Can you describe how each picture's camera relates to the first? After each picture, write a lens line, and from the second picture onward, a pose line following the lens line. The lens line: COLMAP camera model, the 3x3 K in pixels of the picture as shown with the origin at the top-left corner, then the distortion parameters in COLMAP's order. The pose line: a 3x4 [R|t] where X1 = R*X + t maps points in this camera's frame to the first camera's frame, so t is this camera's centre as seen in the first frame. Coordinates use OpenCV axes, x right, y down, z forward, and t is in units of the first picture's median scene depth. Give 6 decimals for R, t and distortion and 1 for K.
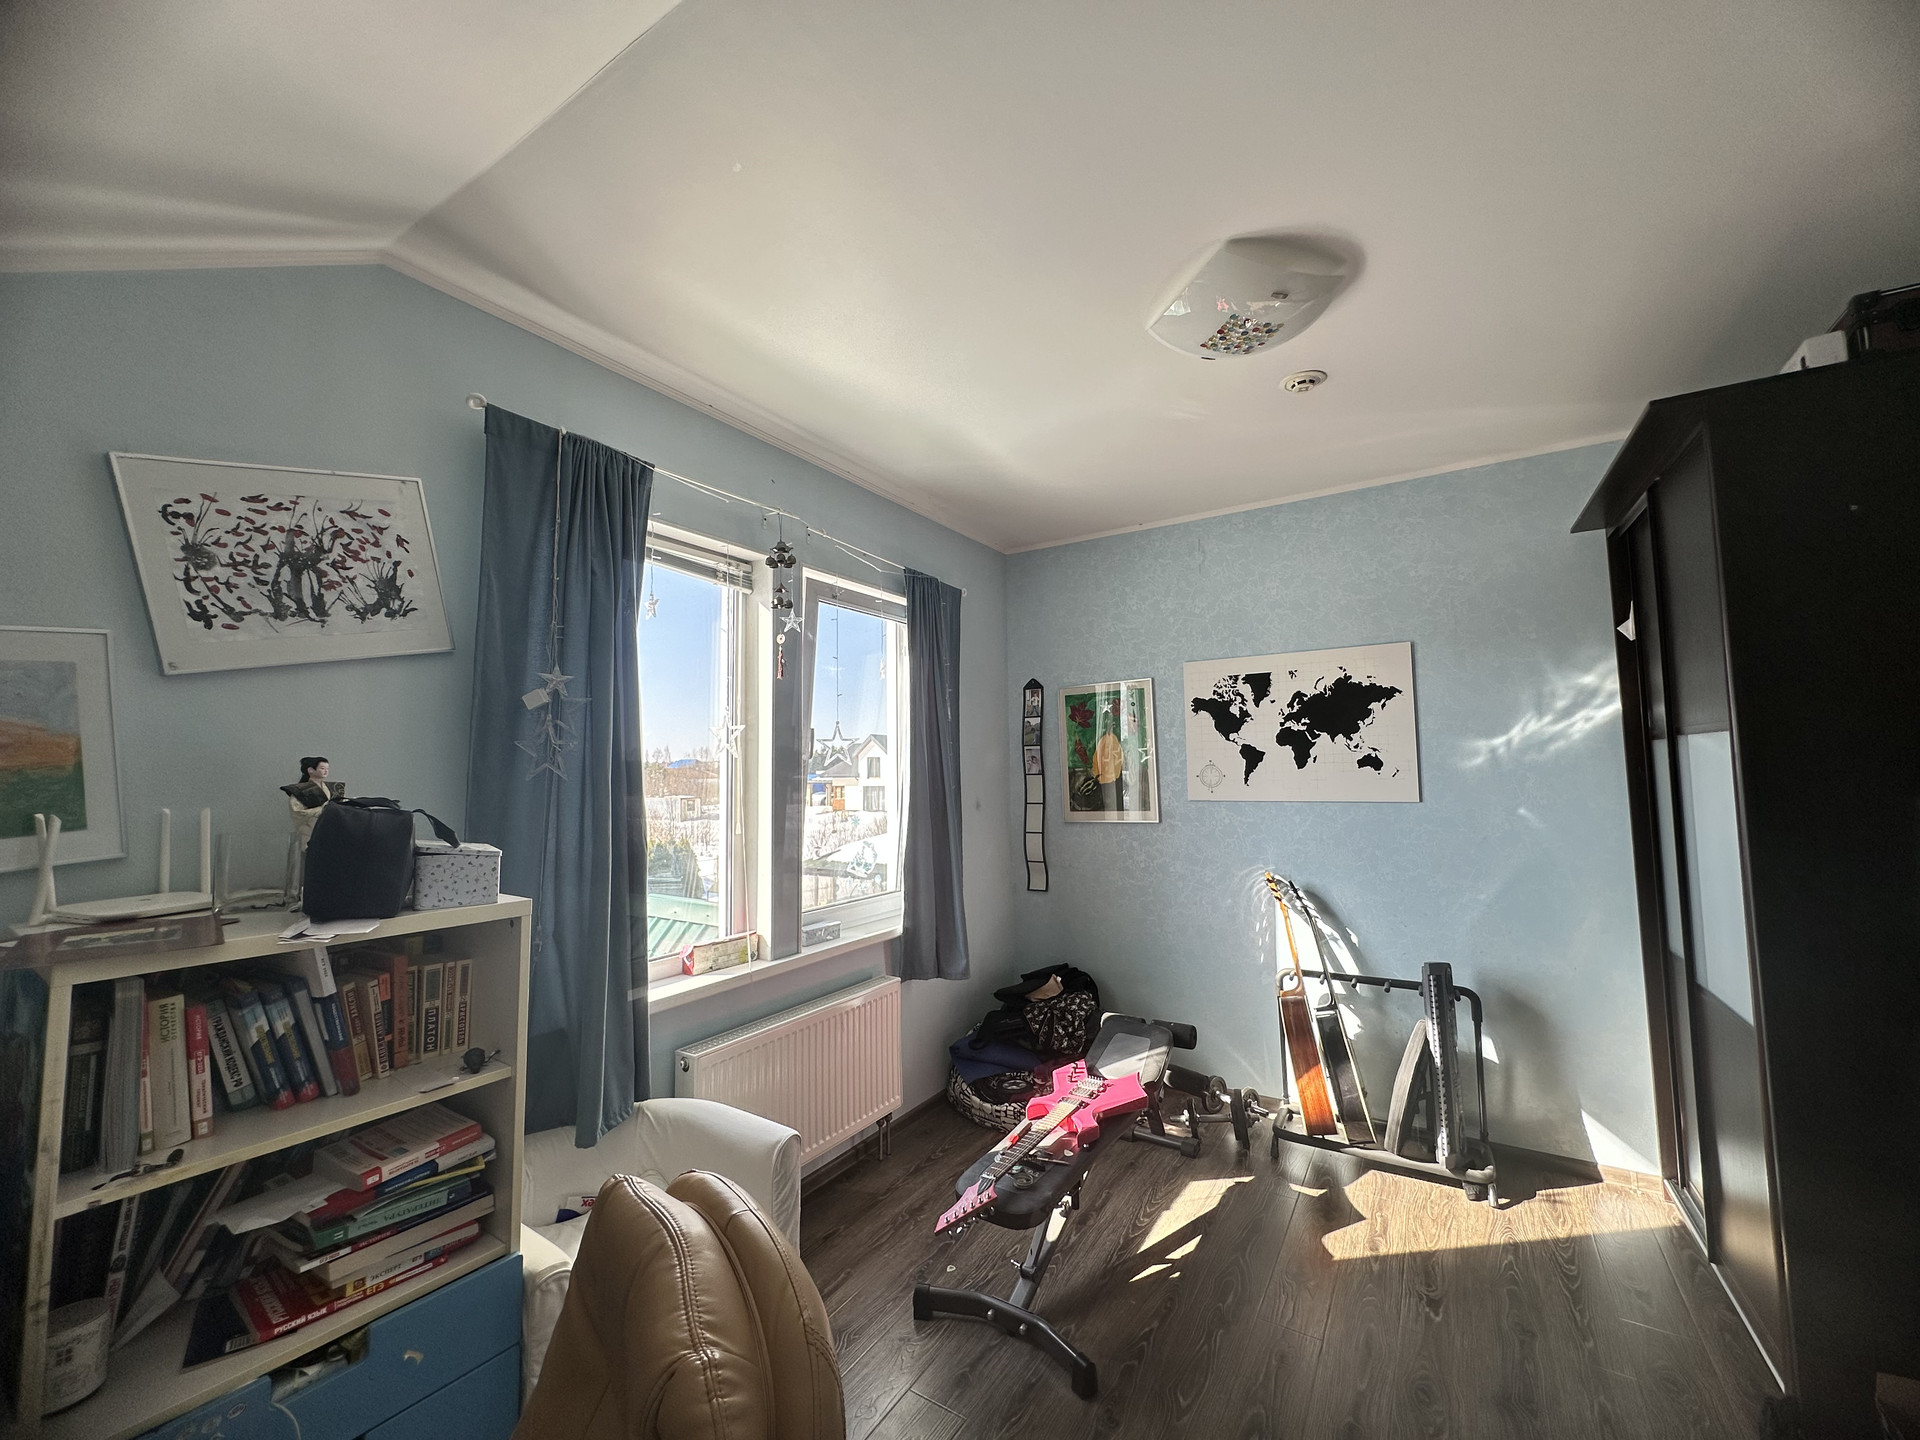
lens RADIAL K [[764.1, 0, 963.2], [0, 764.1, 715.8], [0, 0, 1]] dist [0.002456, 0.000200]
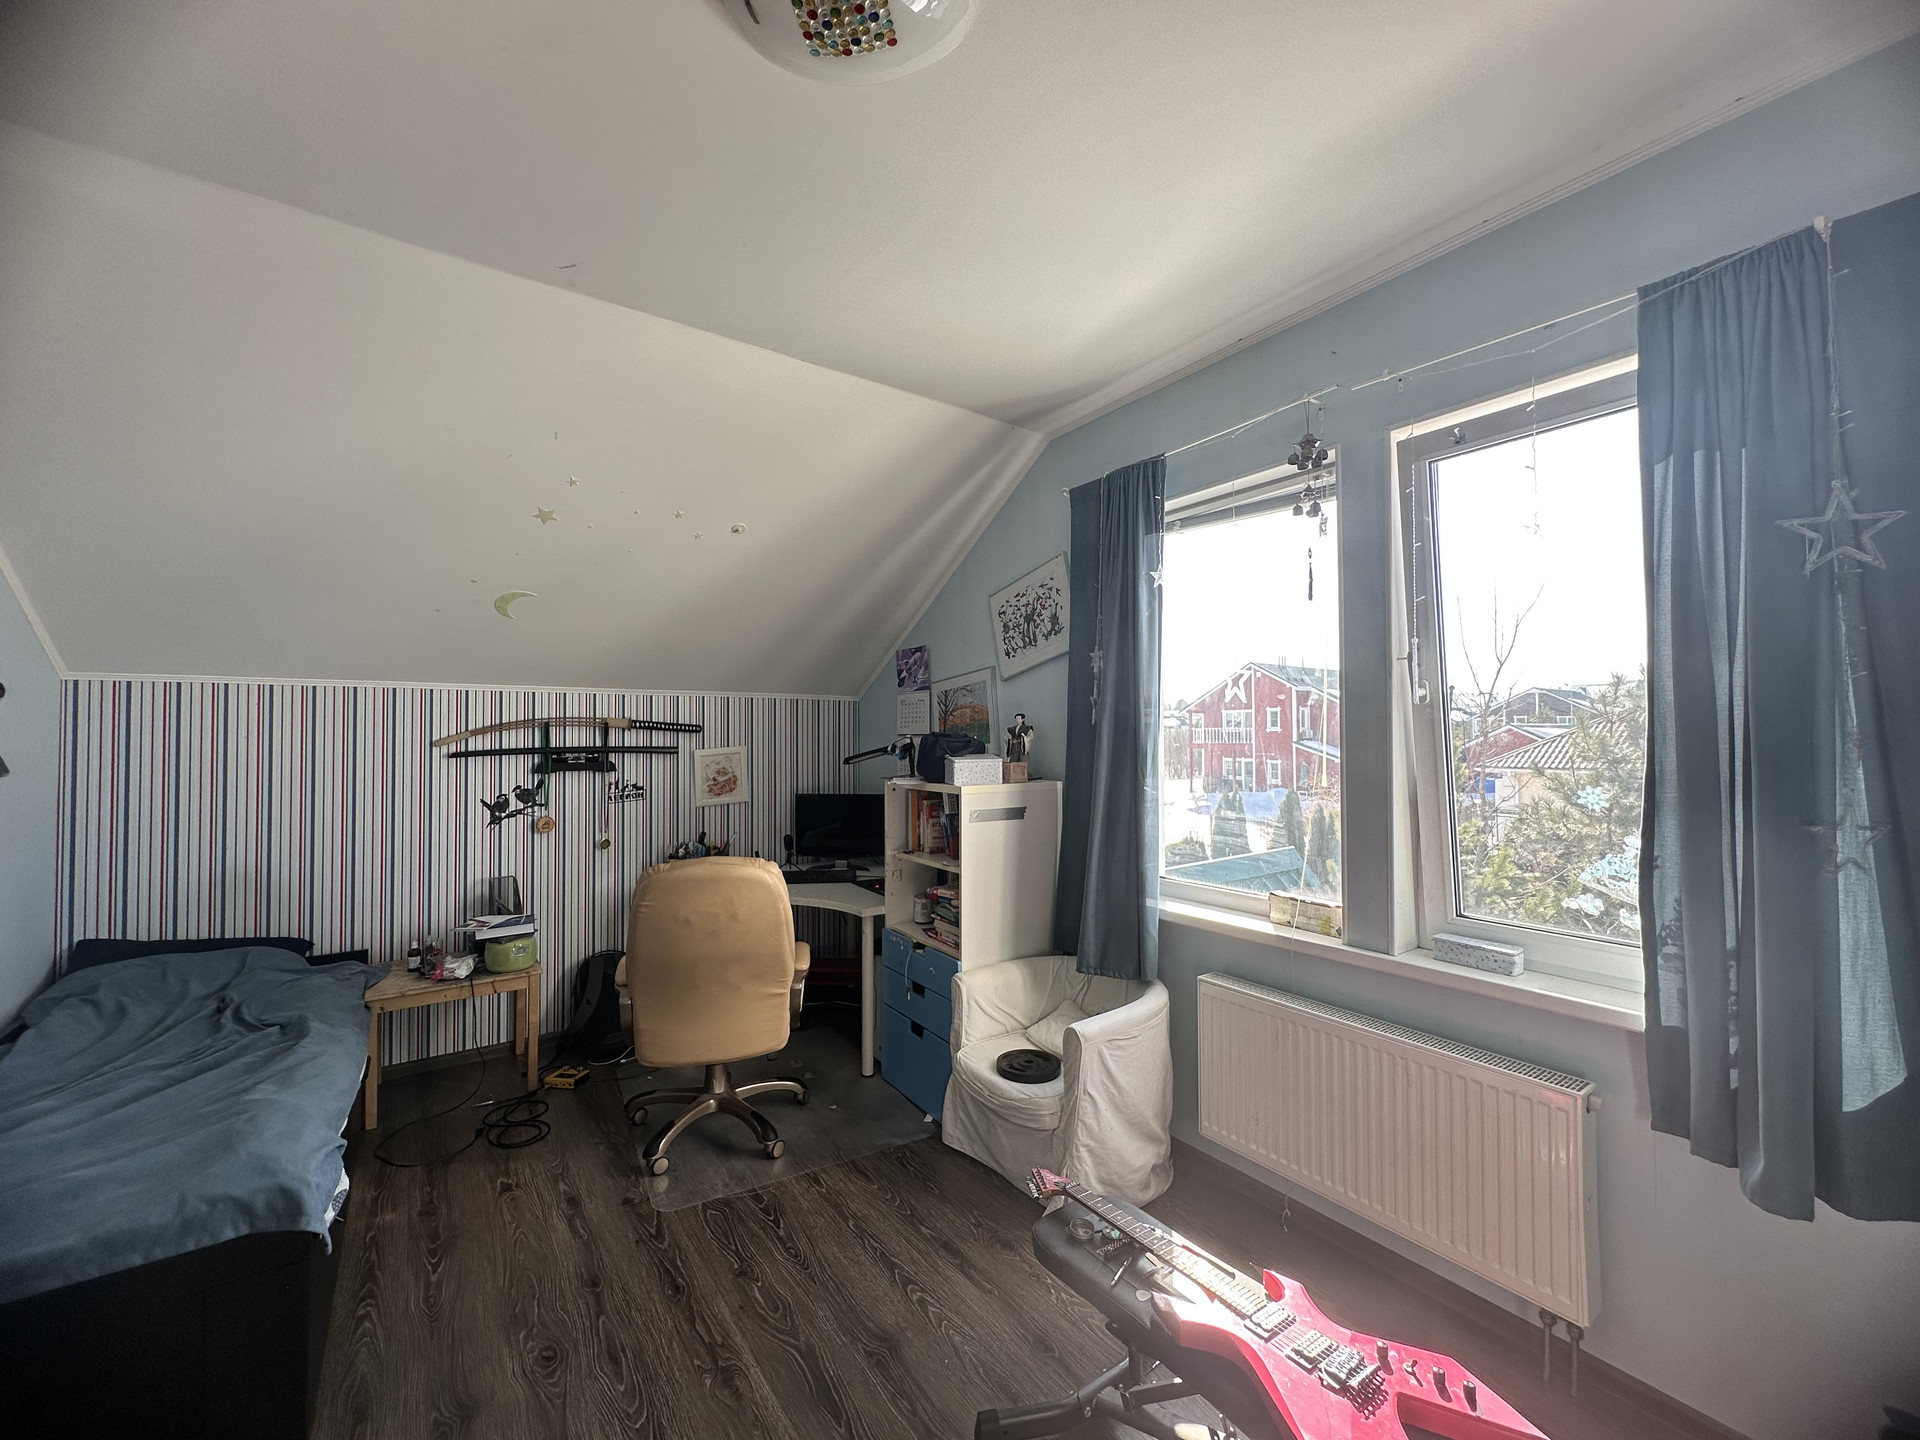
lens RADIAL K [[764.1, 0, 964.7], [0, 764.1, 721.3], [0, 0, 1]] dist [0.002456, 0.000200]
pose [[-0.363124, -0.004394, -0.931730, 1.078043], [0.076885, 0.996437, -0.034663, 0.128278], [0.928563, -0.084223, -0.361493, 1.523463]]
